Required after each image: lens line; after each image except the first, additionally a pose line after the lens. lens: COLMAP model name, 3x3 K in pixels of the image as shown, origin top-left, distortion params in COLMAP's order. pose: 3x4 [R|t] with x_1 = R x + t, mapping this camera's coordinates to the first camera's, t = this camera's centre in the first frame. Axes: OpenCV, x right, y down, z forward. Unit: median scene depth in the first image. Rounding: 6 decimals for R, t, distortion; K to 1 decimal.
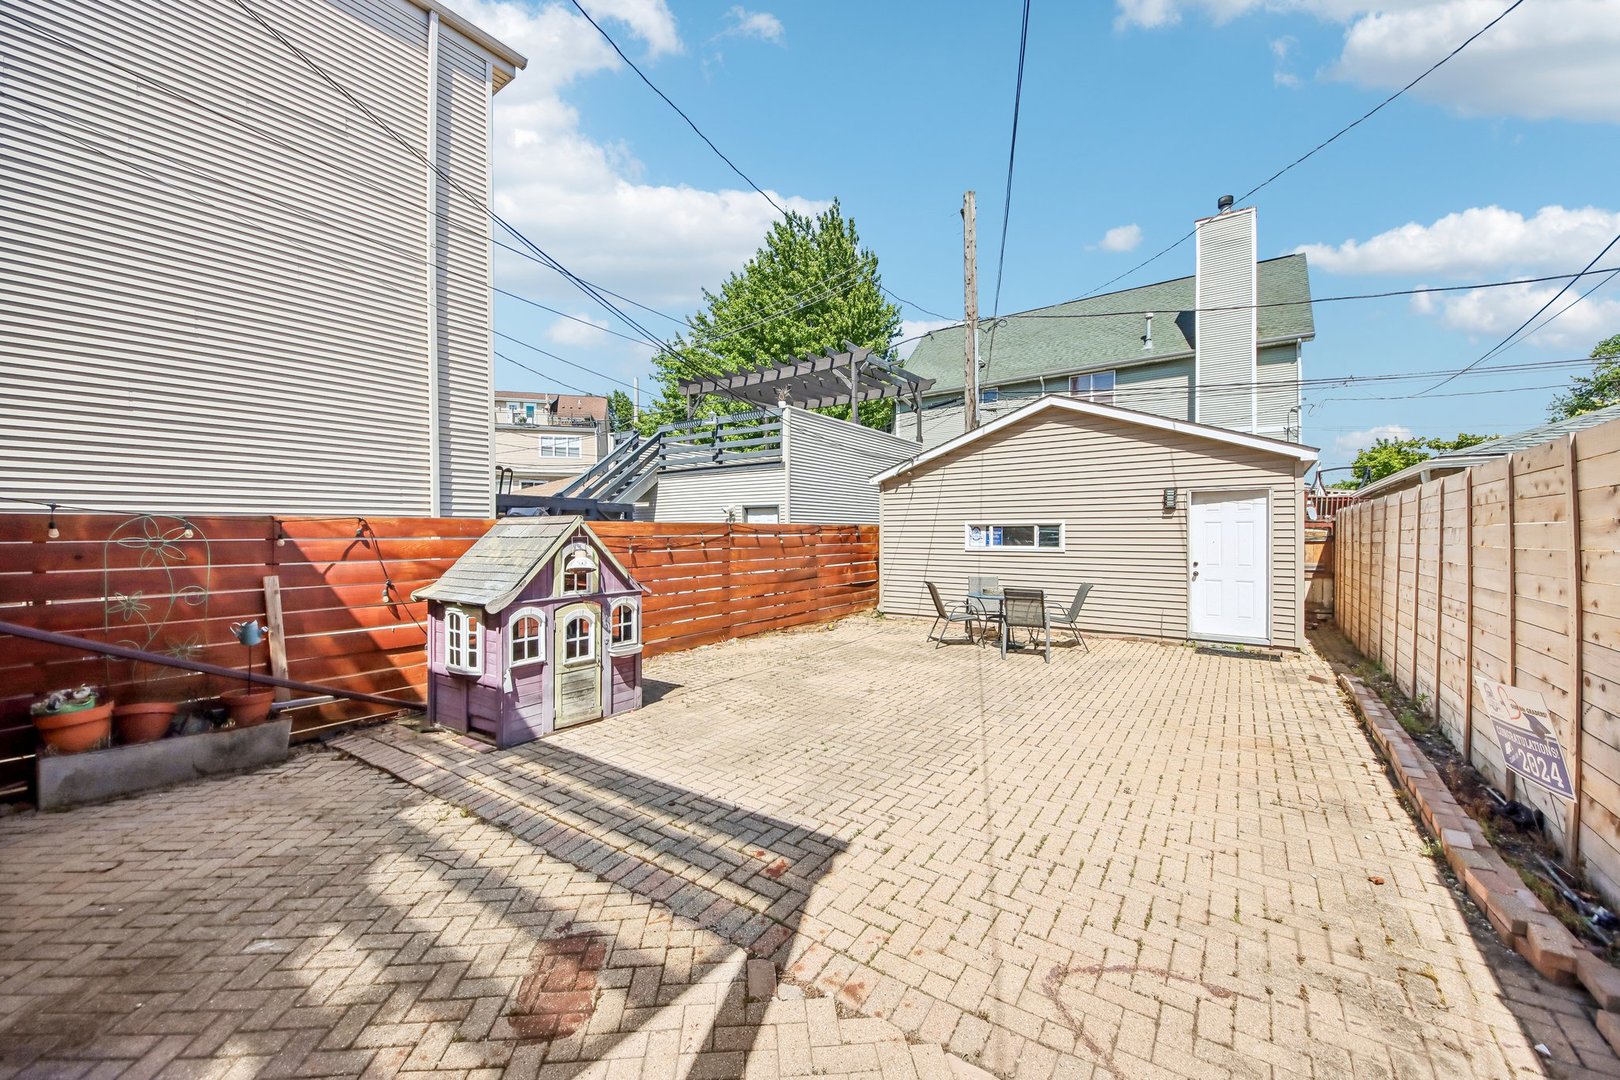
lens RADIAL K [[610.2, 0, 804.9], [0, 610.2, 532.7], [0, 0, 1]] dist [0.037563, -0.025396]
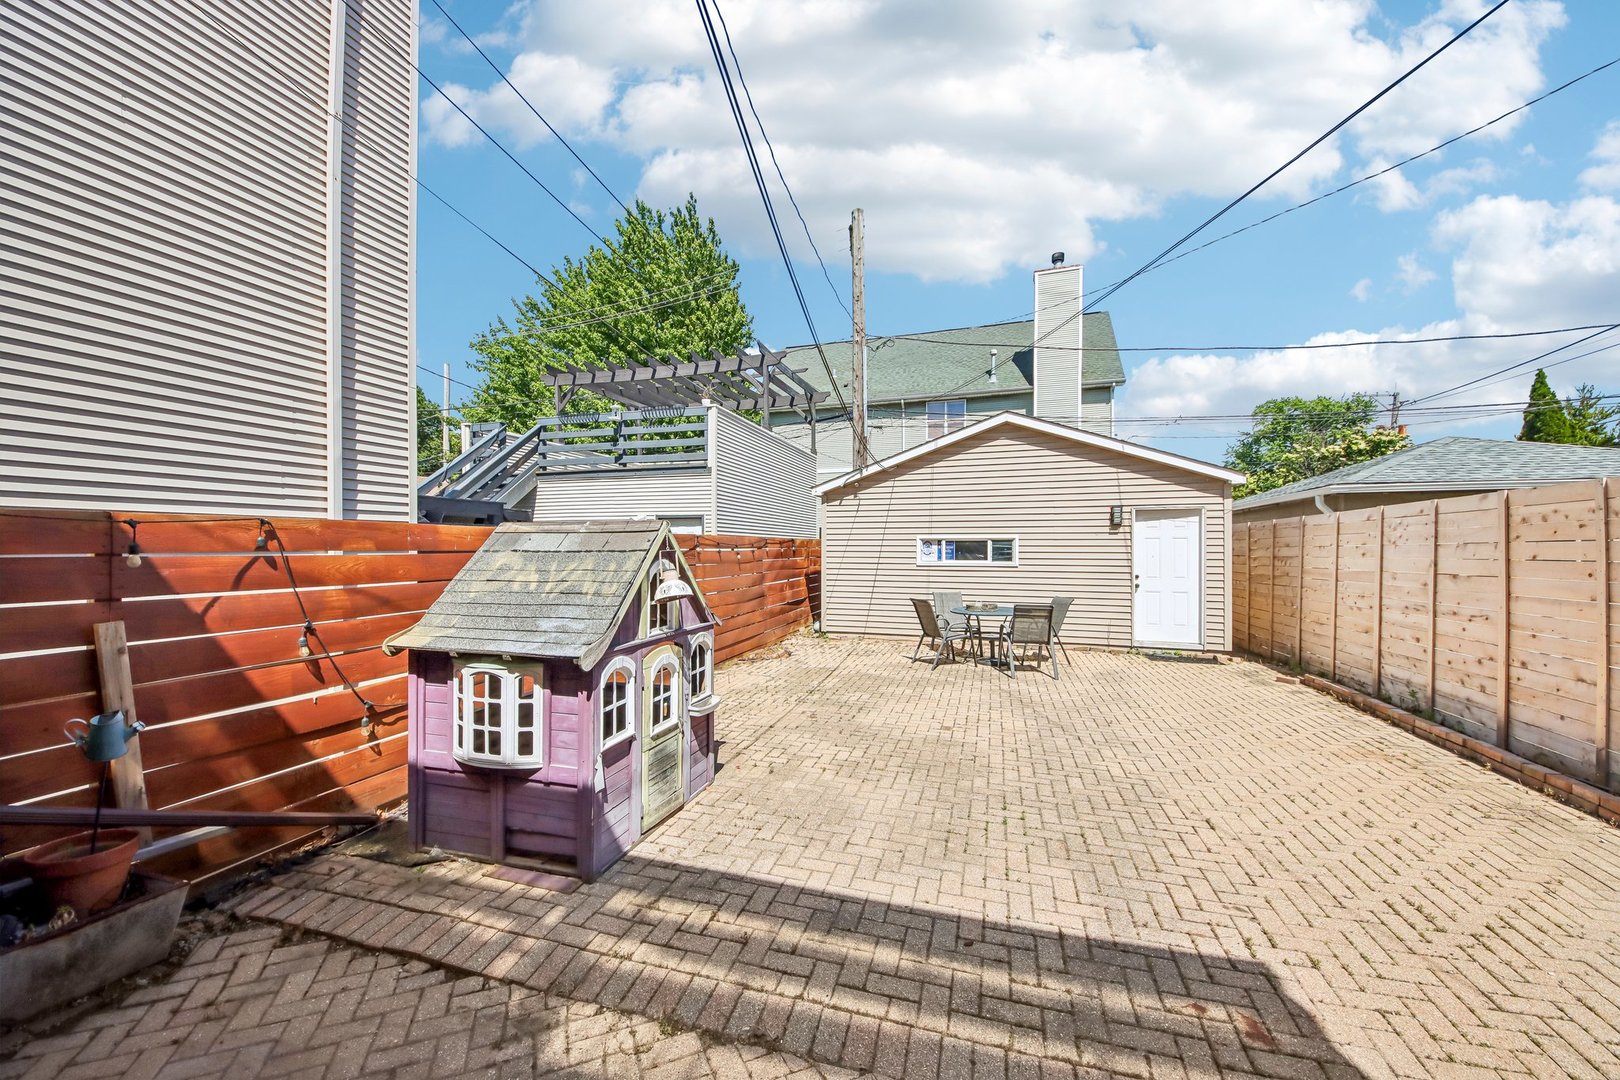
lens RADIAL K [[603.0, 0, 803.0], [0, 603.0, 544.8], [0, 0, 1]] dist [0.031635, -0.023963]
pose [[0.952017, 0.004399, 0.306014, -0.412261], [-0.003160, 0.999985, -0.004544, 0.002322], [-0.306030, 0.003359, 0.952016, 0.283030]]
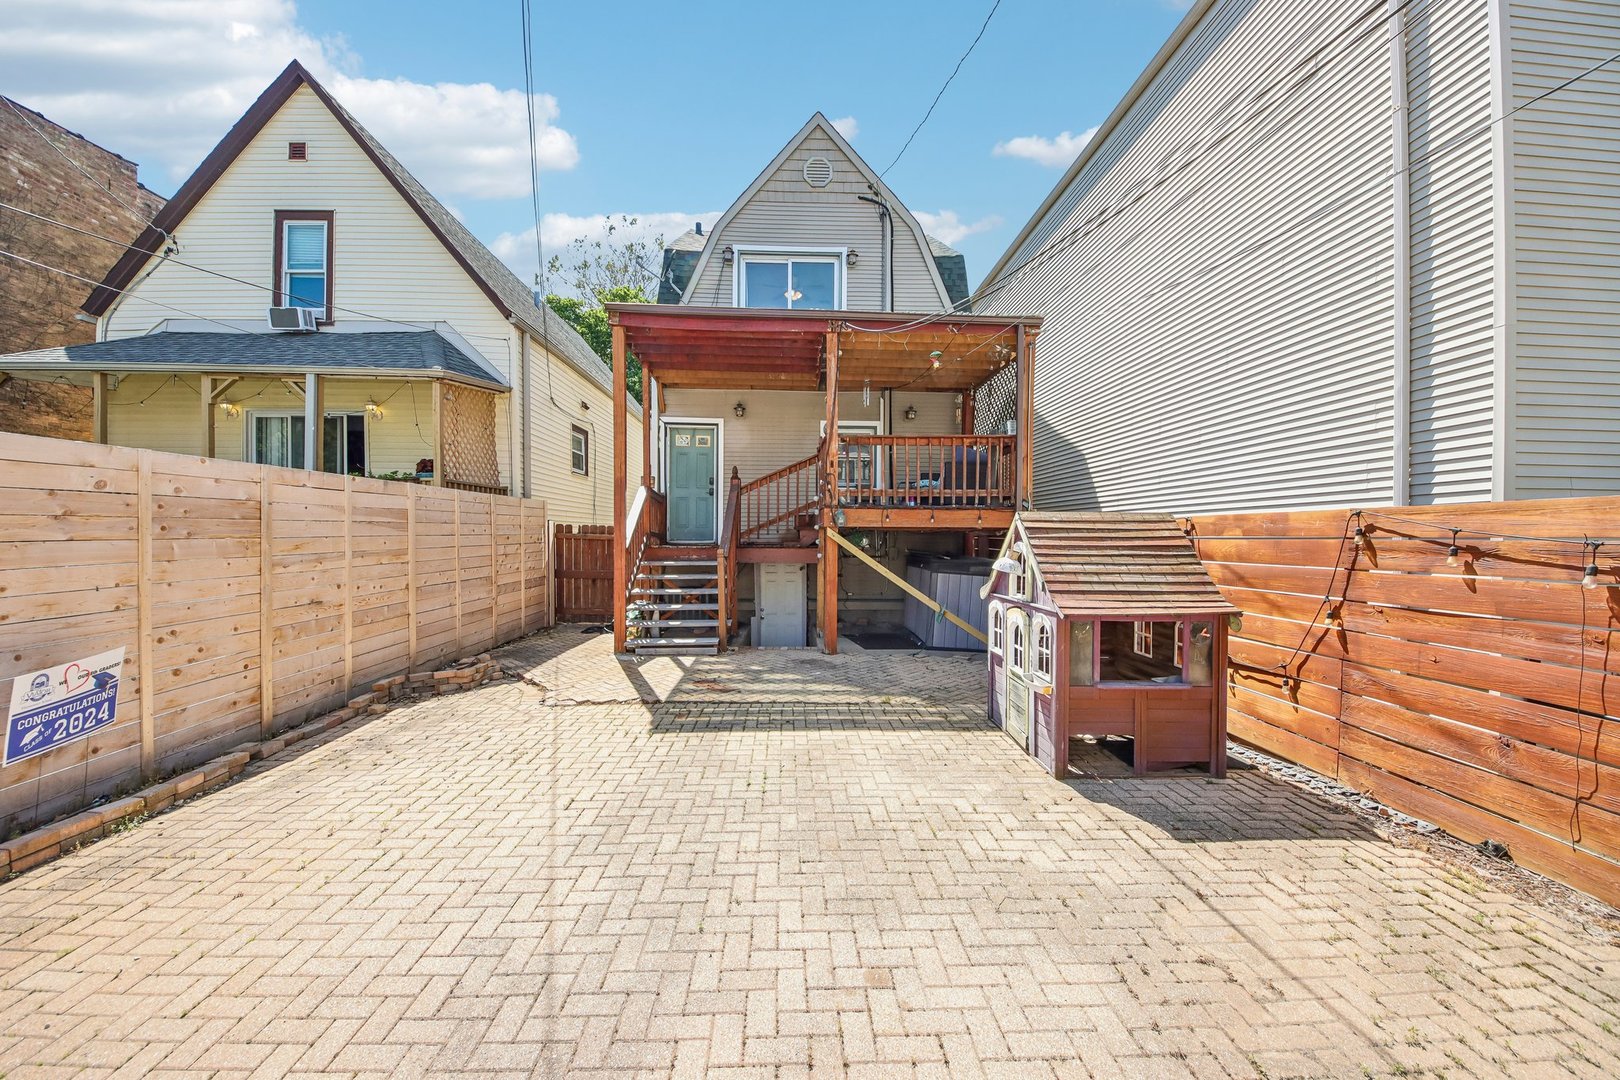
lens RADIAL K [[603.0, 0, 803.0], [0, 603.0, 544.8], [0, 0, 1]] dist [0.031635, -0.023963]
pose [[-0.795465, 0.007673, -0.605952, 0.410362], [-0.001774, 0.999886, 0.014989, 0.007389], [0.605998, 0.012998, -0.795360, 1.459383]]
